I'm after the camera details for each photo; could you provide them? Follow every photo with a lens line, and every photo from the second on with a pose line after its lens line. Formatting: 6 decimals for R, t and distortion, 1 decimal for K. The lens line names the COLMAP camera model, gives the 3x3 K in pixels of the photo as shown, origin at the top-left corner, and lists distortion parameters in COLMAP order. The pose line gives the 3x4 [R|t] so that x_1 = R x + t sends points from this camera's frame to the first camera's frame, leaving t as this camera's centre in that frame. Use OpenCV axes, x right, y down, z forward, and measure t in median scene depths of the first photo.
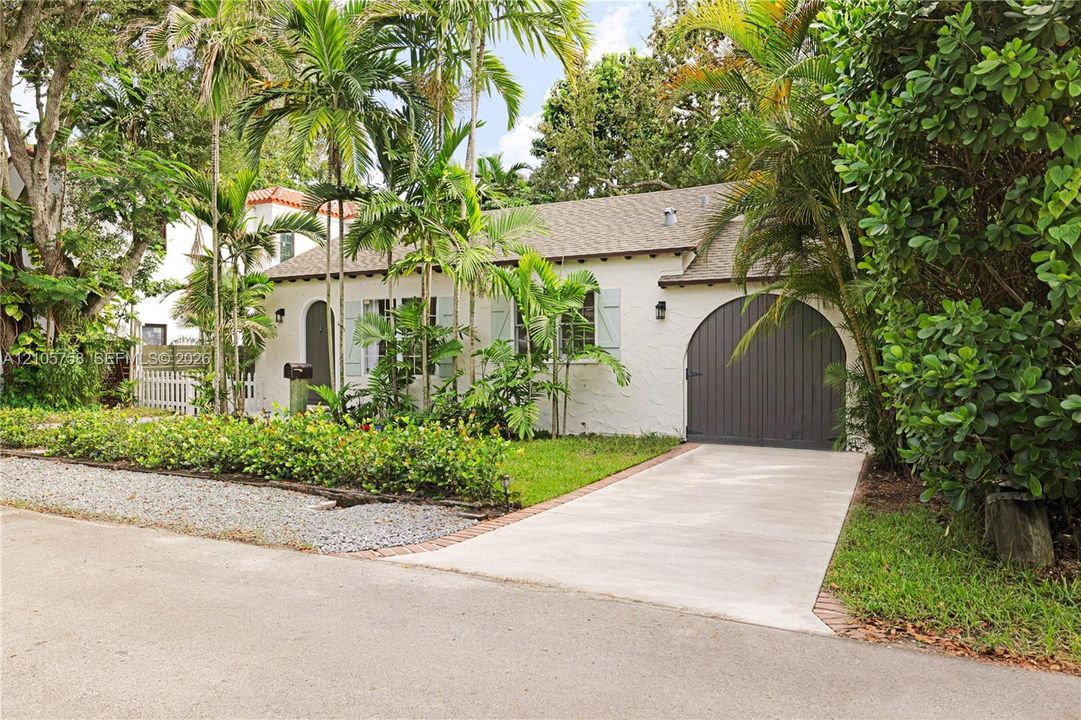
lens RADIAL K [[675.2, 0, 540.5], [0, 675.2, 360.0], [0, 0, 1]] dist [0.008980, 0.001409]
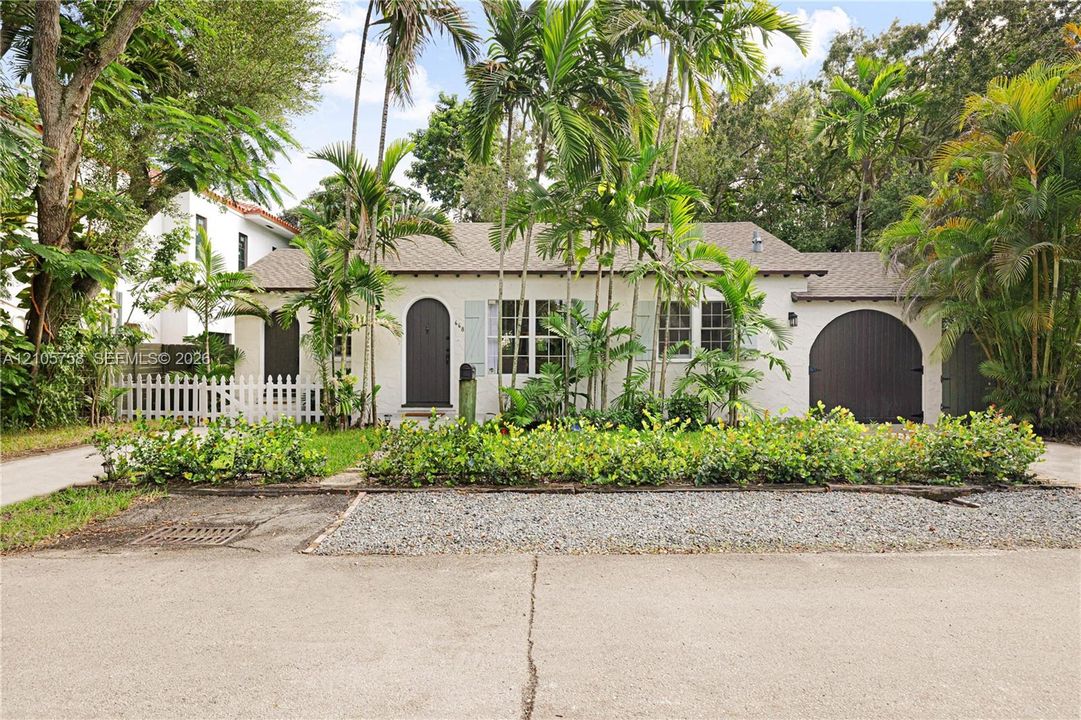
lens RADIAL K [[550.1, 0, 540.5], [0, 550.1, 360.0], [0, 0, 1]] dist [-0.001139, -0.000321]
pose [[0.892069, -0.001147, 0.451897, -0.577646], [0.001514, 0.999999, -0.000452, 0.000598], [-0.451896, 0.001087, 0.892070, 0.251259]]
